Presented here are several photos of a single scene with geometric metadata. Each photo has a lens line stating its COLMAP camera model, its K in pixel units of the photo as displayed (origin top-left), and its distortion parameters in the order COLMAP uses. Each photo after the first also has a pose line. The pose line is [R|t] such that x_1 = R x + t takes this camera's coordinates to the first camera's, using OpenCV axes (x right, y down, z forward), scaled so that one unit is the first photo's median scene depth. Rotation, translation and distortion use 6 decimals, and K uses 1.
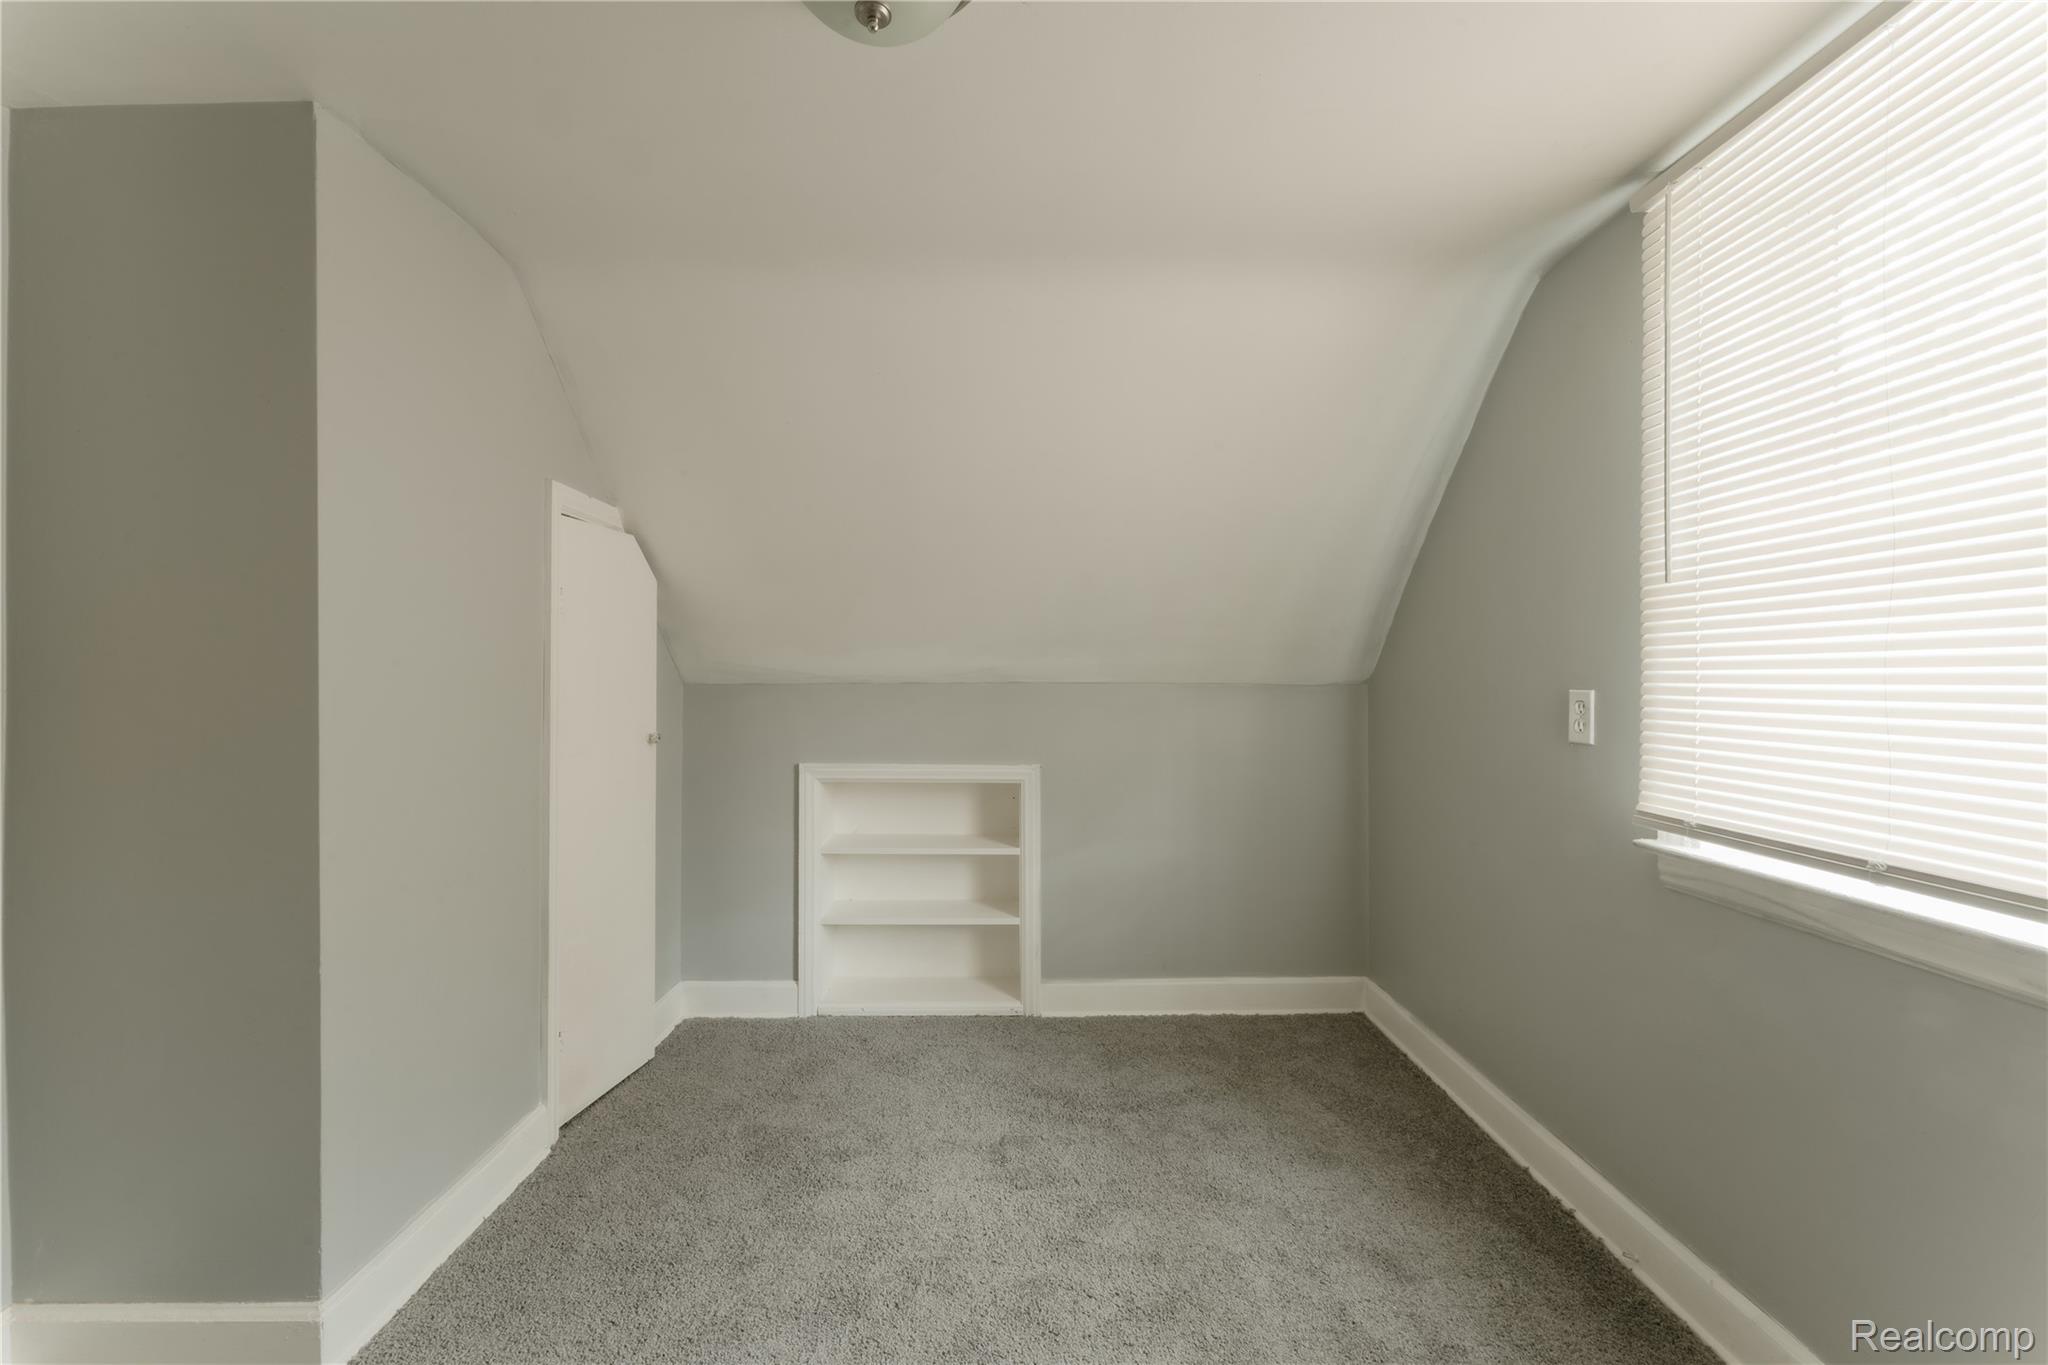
lens RADIAL K [[810.7, 0, 1024.0], [0, 810.7, 682.5], [0, 0, 1]] dist [-0.000481, -0.000202]
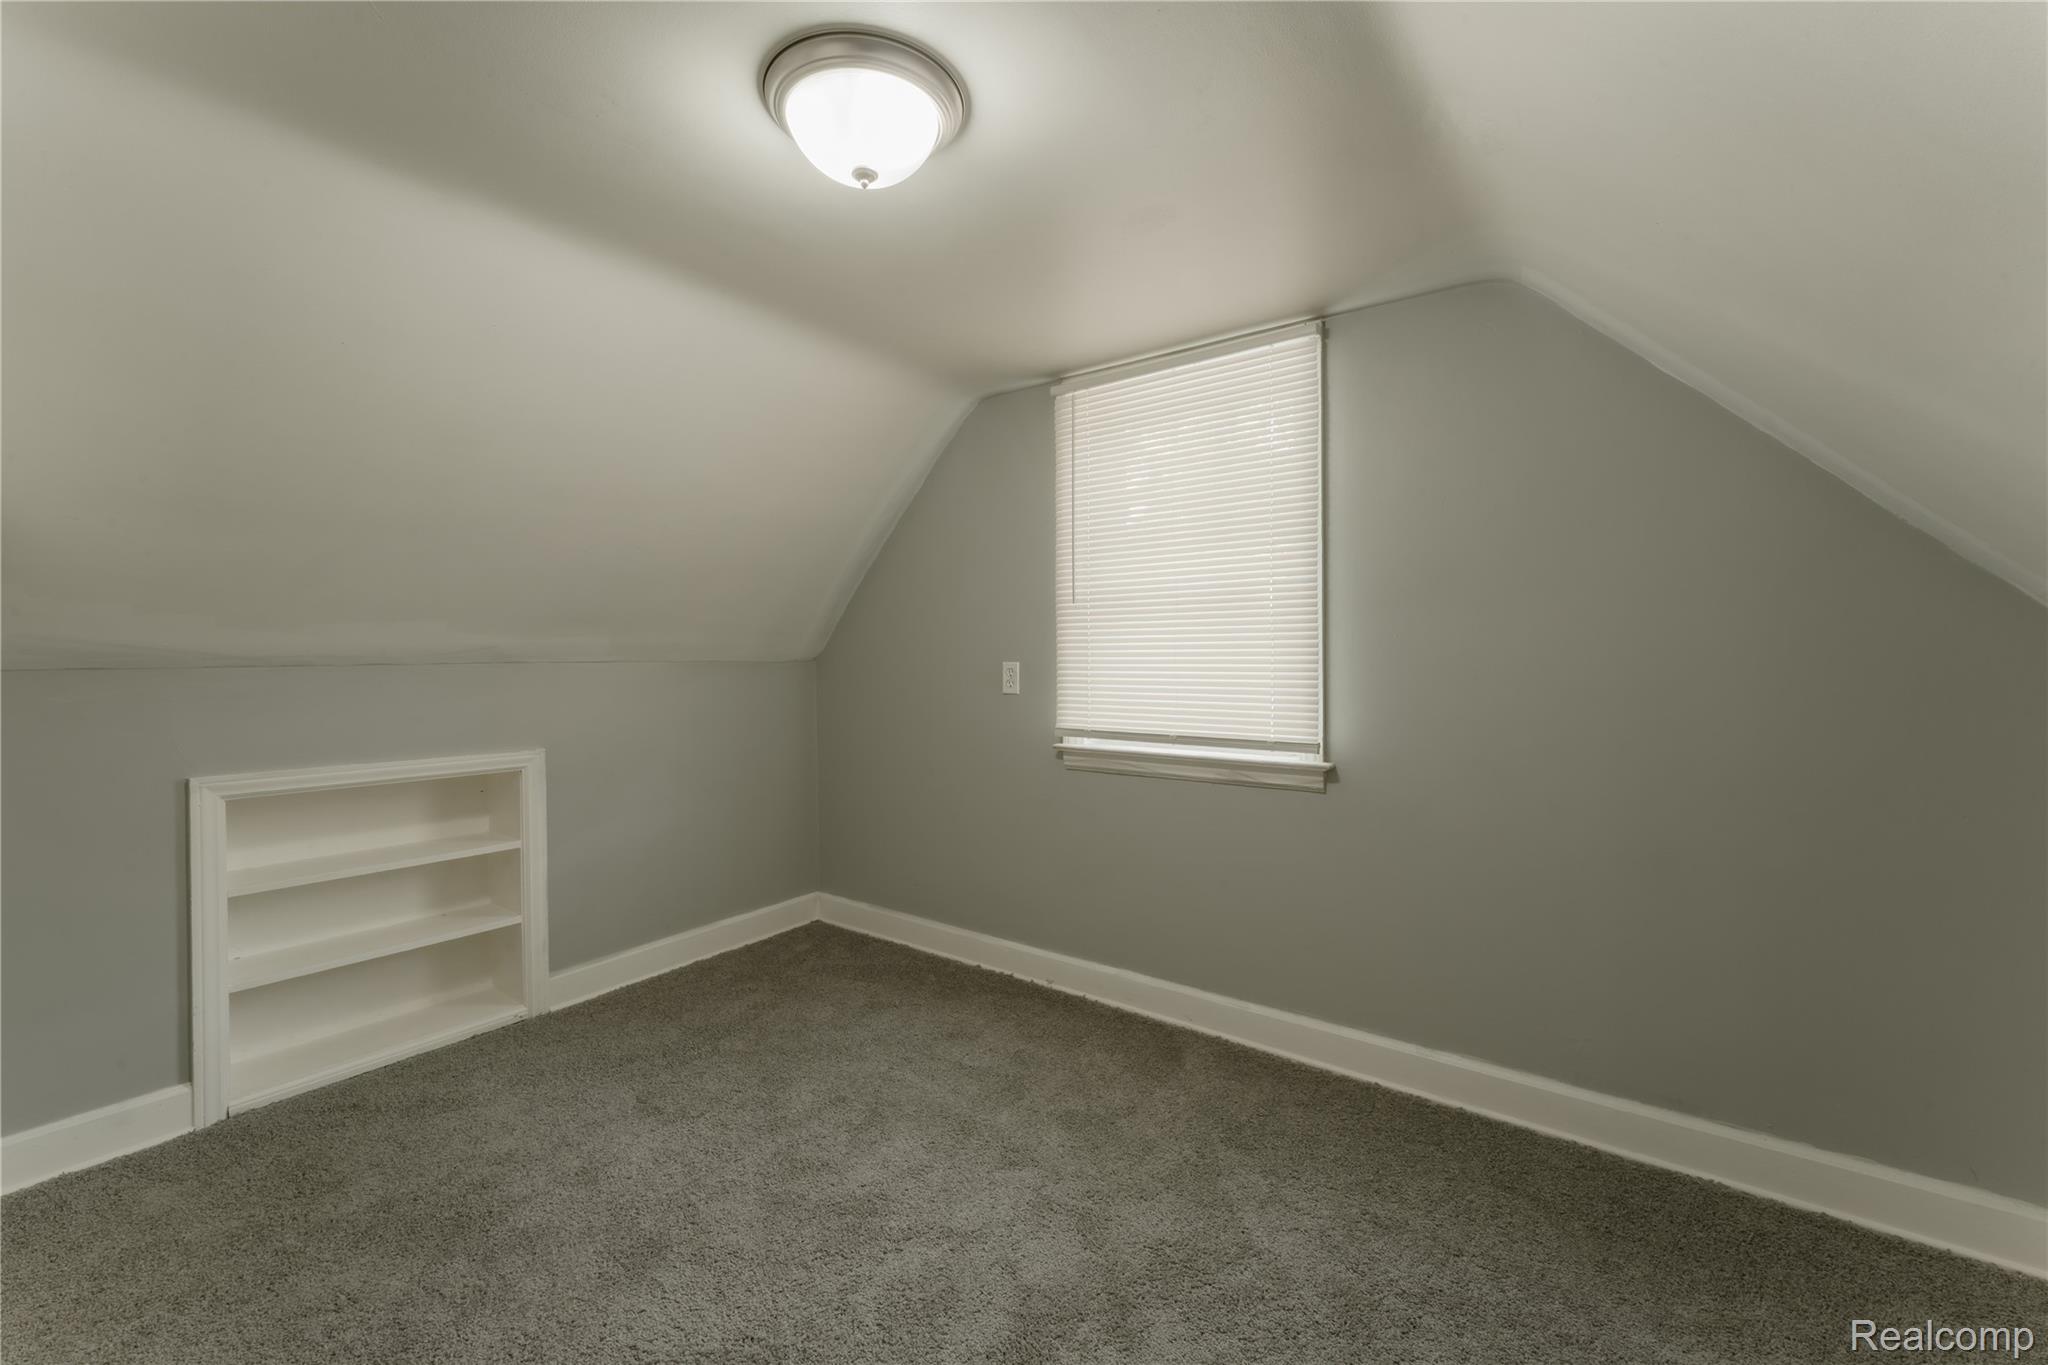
lens RADIAL K [[784.5, 0, 1016.8], [0, 784.5, 664.8], [0, 0, 1]] dist [-0.000225, -0.000156]
pose [[0.617489, -0.012212, 0.786485, -0.382895], [0.010139, 0.999920, 0.007565, 0.001658], [-0.786514, 0.003303, 0.617563, -0.004979]]
